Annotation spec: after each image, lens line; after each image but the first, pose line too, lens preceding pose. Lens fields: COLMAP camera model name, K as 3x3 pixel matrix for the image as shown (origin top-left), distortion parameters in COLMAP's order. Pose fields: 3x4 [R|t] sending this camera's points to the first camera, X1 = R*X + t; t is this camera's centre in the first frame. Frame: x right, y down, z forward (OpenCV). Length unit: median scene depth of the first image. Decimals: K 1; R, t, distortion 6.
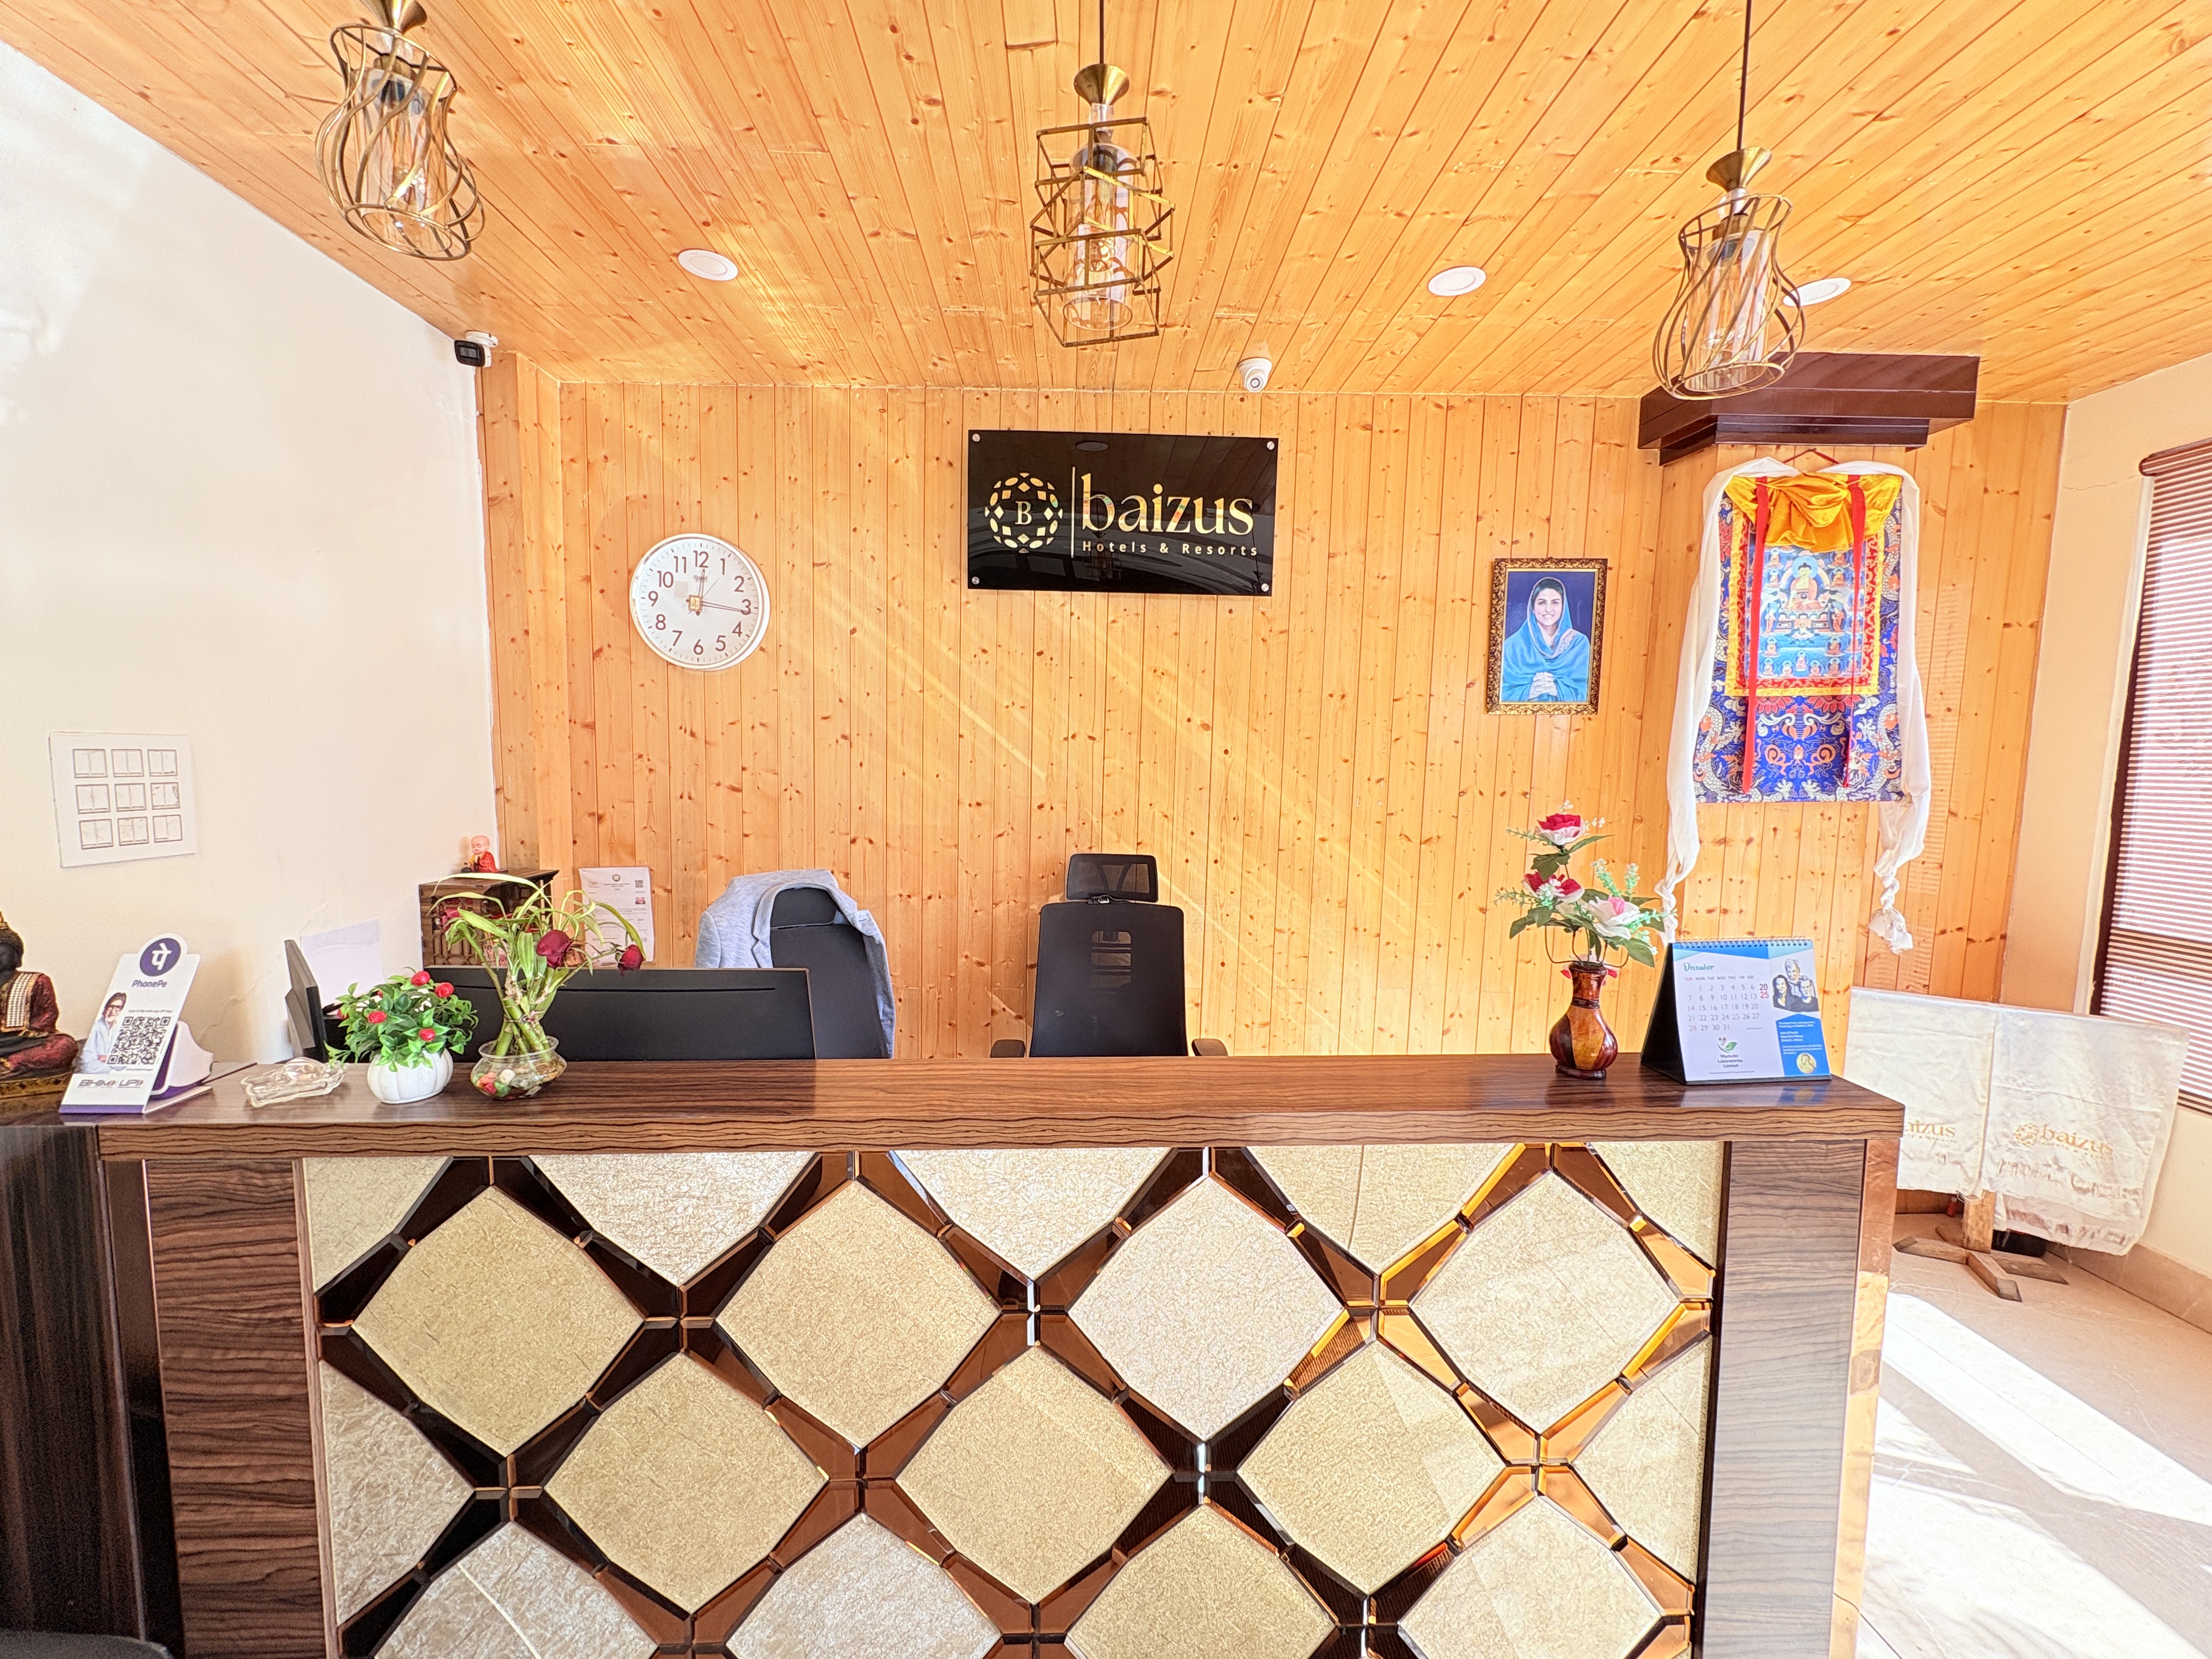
lens RADIAL K [[881.5, 0, 1106.2], [0, 881.5, 832.2], [0, 0, 1]] dist [0.002822, -0.000371]
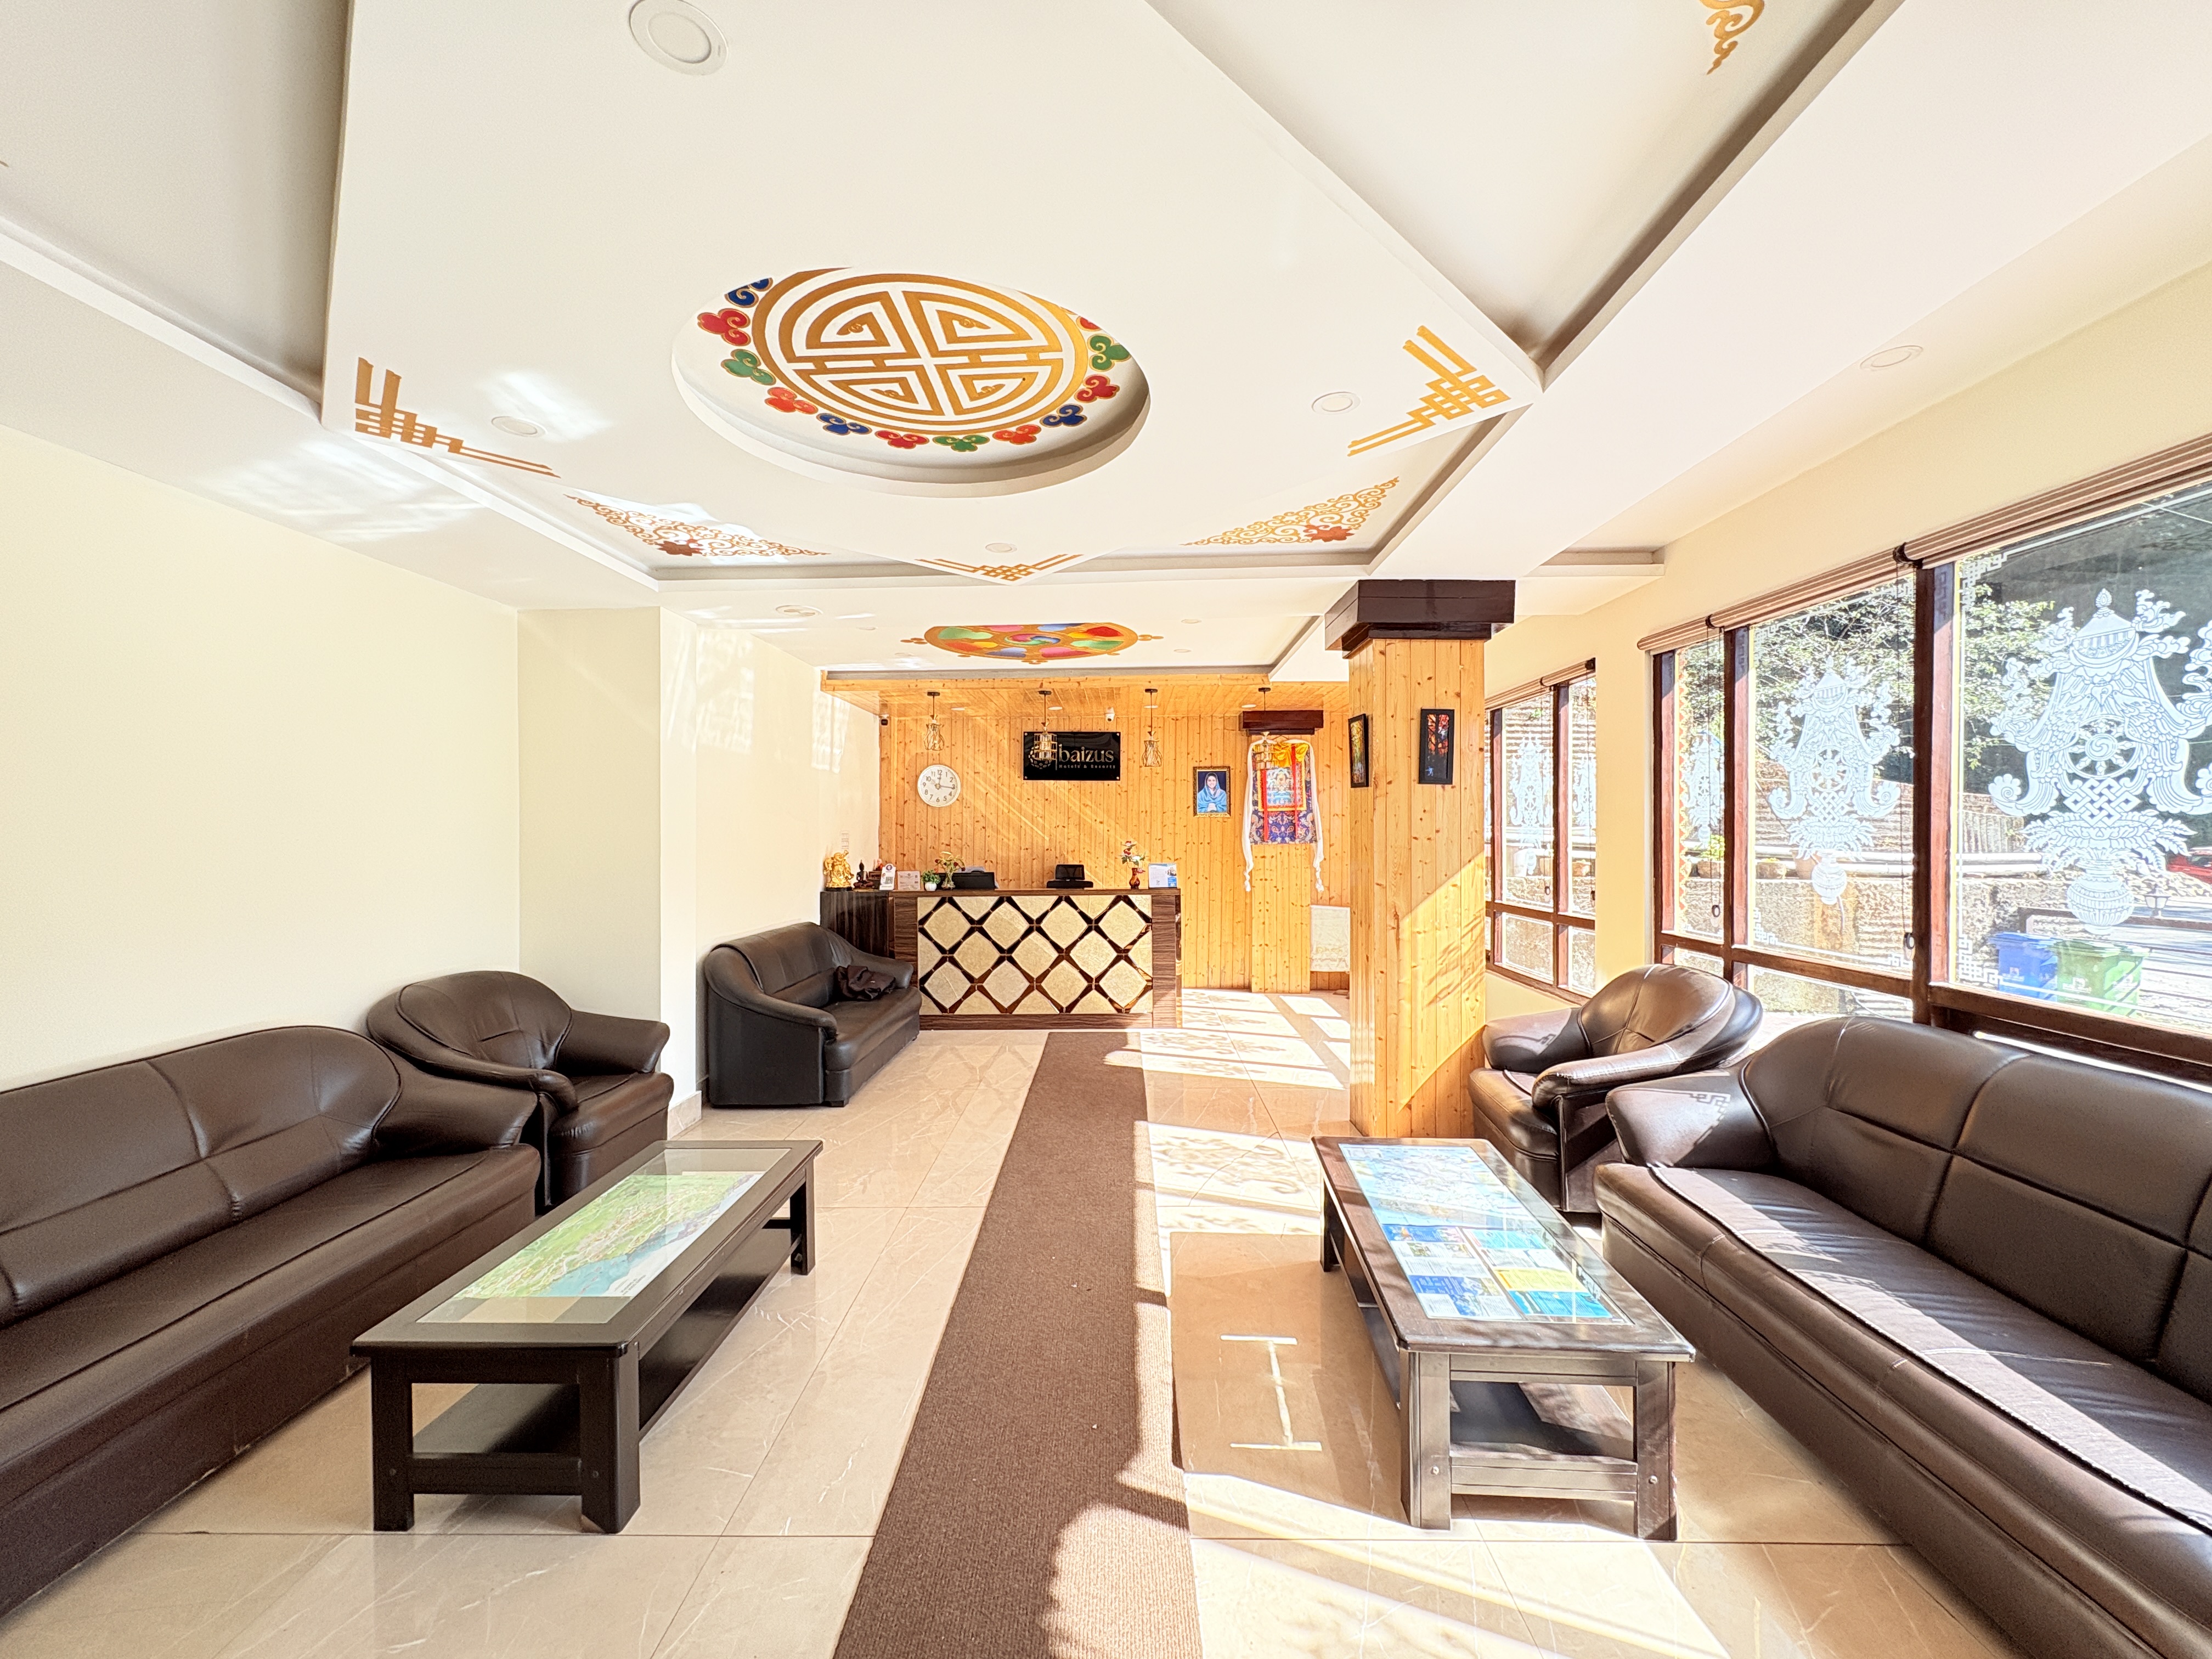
lens RADIAL K [[881.5, 0, 1106.2], [0, 881.5, 832.2], [0, 0, 1]] dist [0.002822, -0.000371]
pose [[0.998123, -0.014103, -0.059588, 0.335111], [0.008688, 0.995888, -0.090172, 0.202728], [0.060615, 0.089485, 0.994142, -2.174455]]
